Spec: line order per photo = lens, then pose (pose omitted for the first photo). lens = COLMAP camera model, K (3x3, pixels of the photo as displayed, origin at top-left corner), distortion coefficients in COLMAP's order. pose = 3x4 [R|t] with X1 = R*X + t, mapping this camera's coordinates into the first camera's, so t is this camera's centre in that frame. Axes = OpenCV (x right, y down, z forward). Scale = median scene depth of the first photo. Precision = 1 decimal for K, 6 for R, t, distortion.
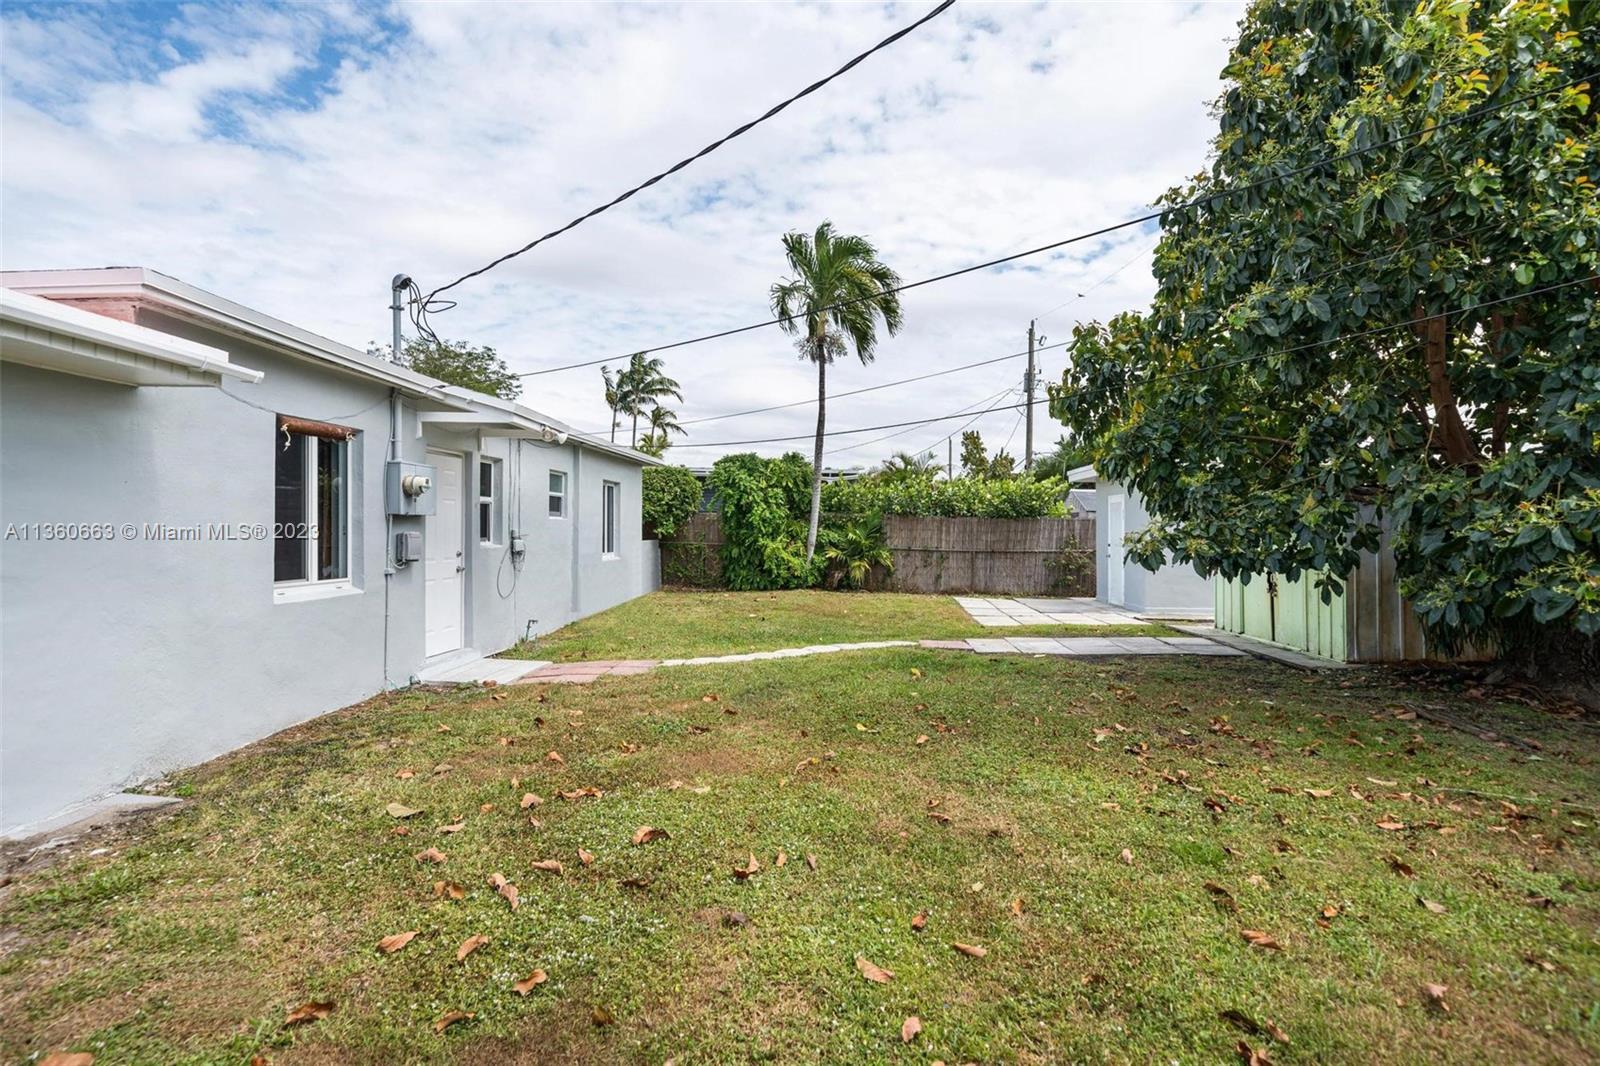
lens RADIAL K [[761.0, 0, 800.0], [0, 761.0, 533.0], [0, 0, 1]] dist [-0.000435, 0.000178]
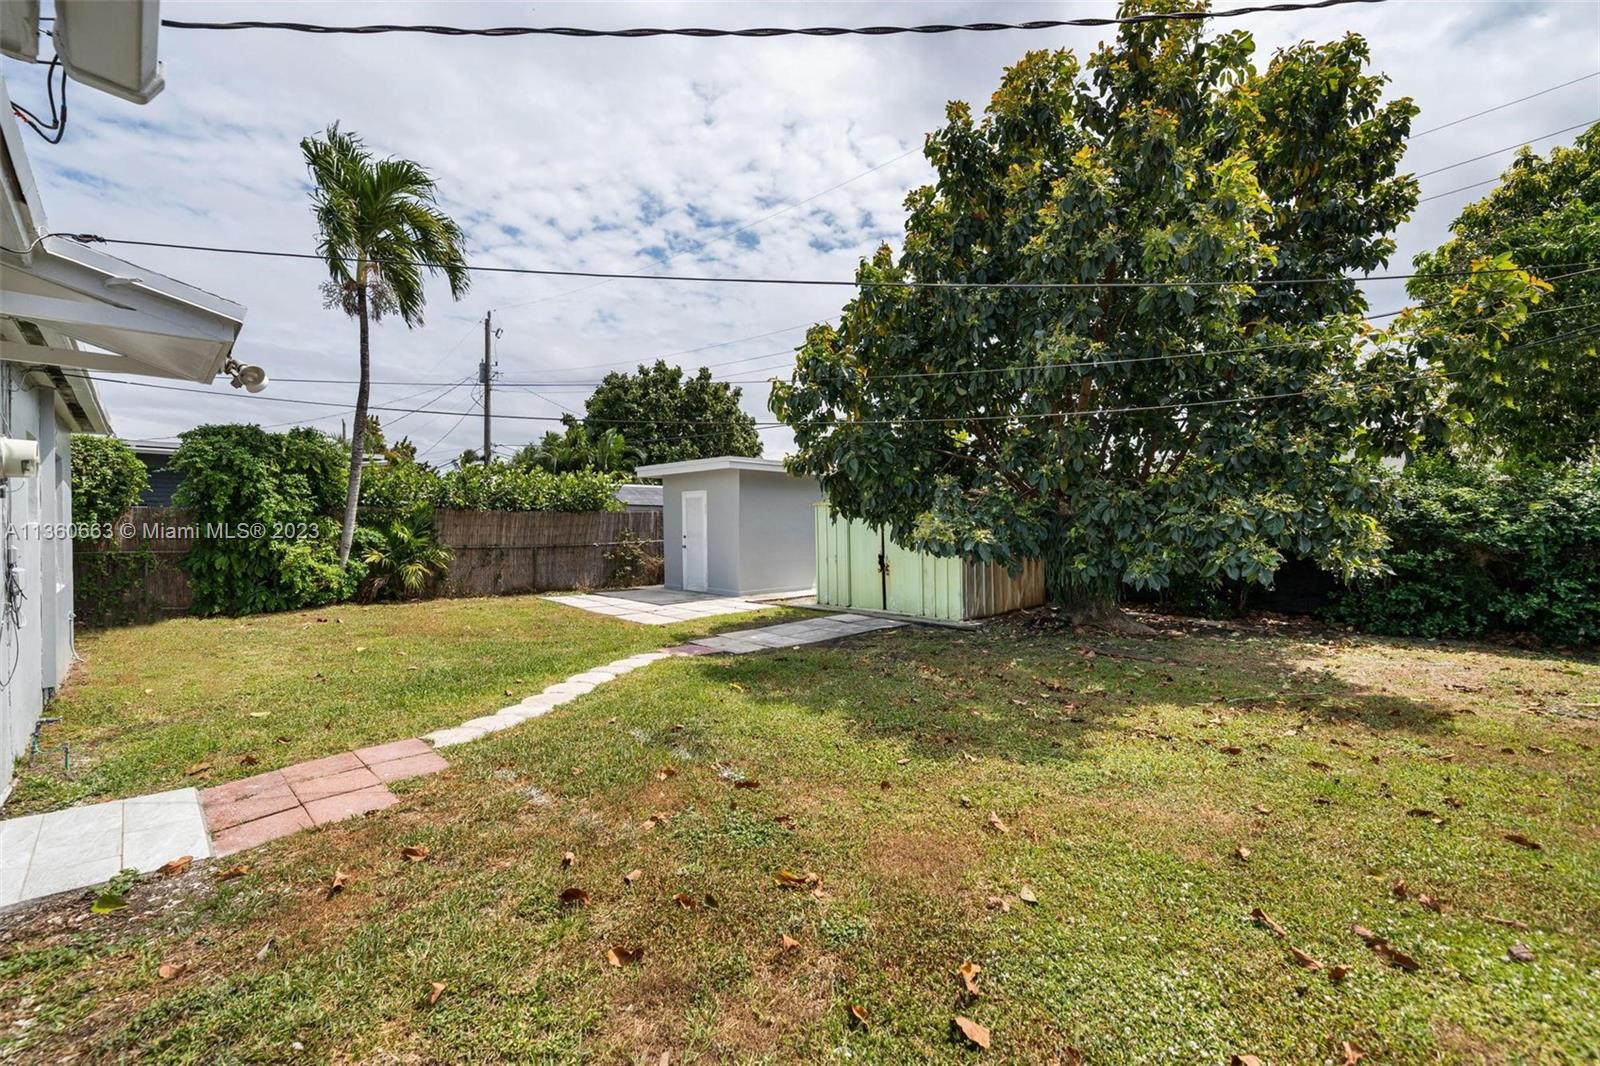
lens RADIAL K [[697.1, 0, 800.0], [0, 697.1, 533.0], [0, 0, 1]] dist [-0.028281, -0.000075]
pose [[0.678414, -0.029145, 0.734101, -0.190906], [0.016672, 0.999566, 0.024278, -0.008906], [-0.734490, -0.004232, 0.678606, 0.179025]]
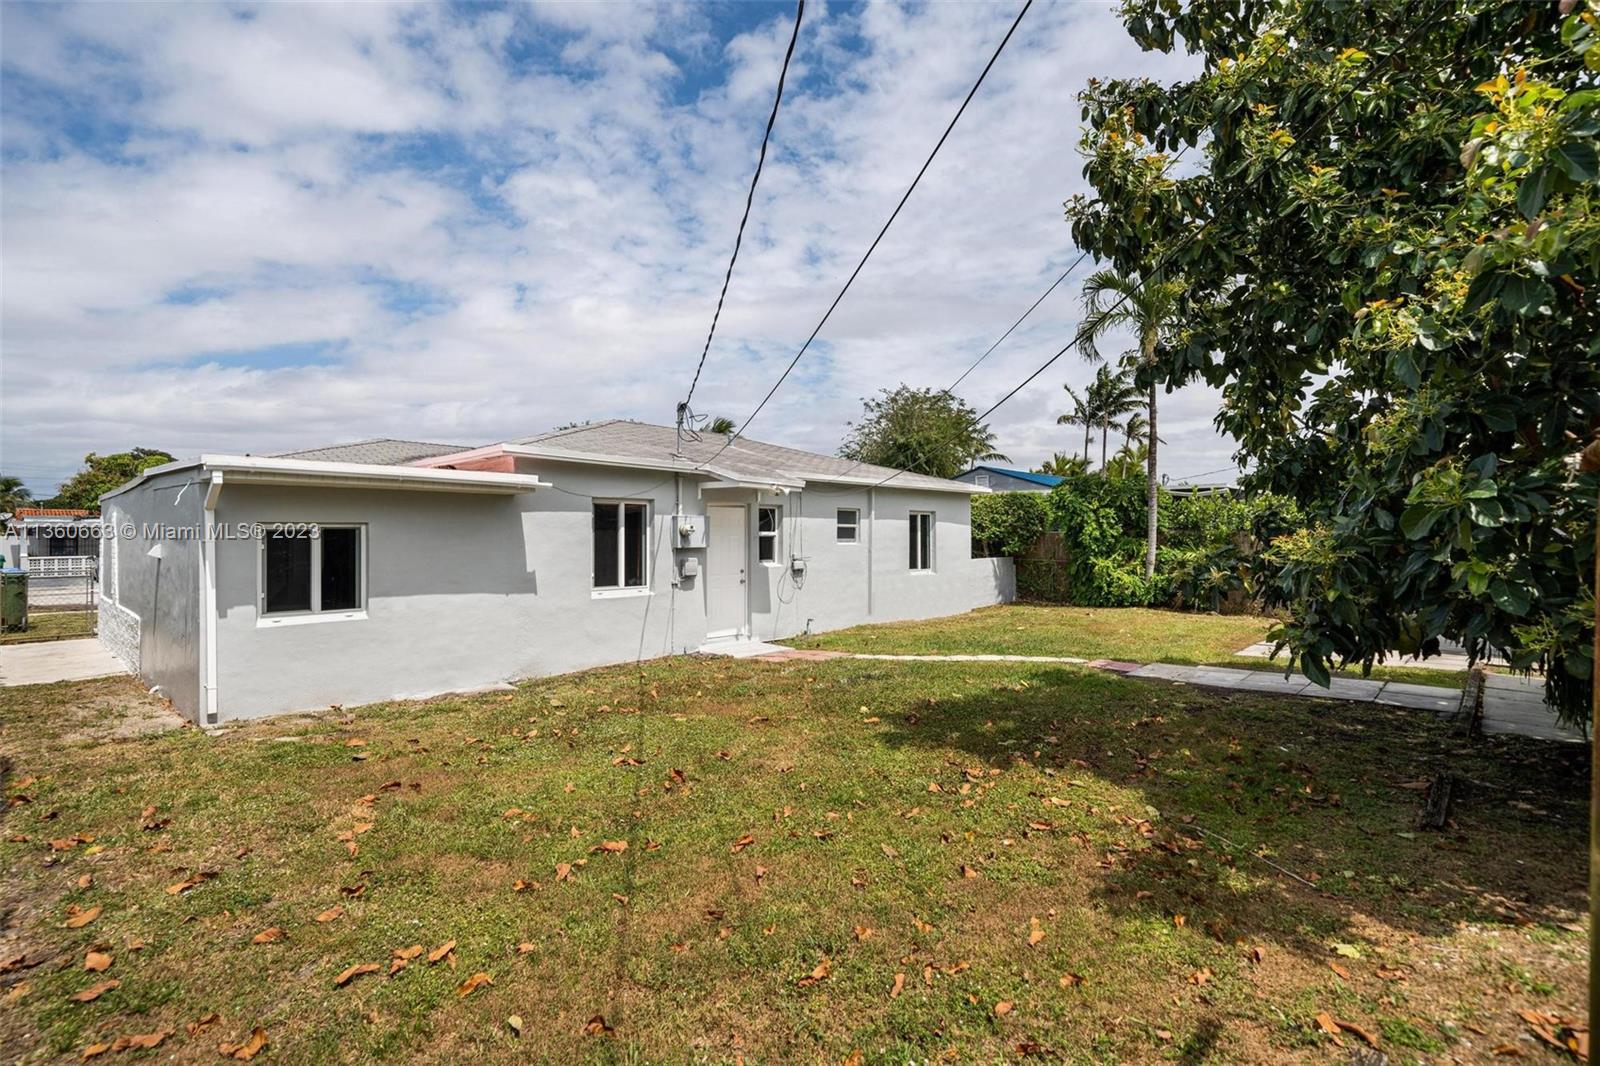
lens RADIAL K [[715.6, 0, 800.0], [0, 715.6, 533.0], [0, 0, 1]] dist [0.000077, 0.000058]
pose [[0.780353, -0.014270, -0.625177, 0.247598], [0.005283, 0.999854, -0.016227, -0.011657], [0.625318, 0.009360, 0.780314, -0.018289]]
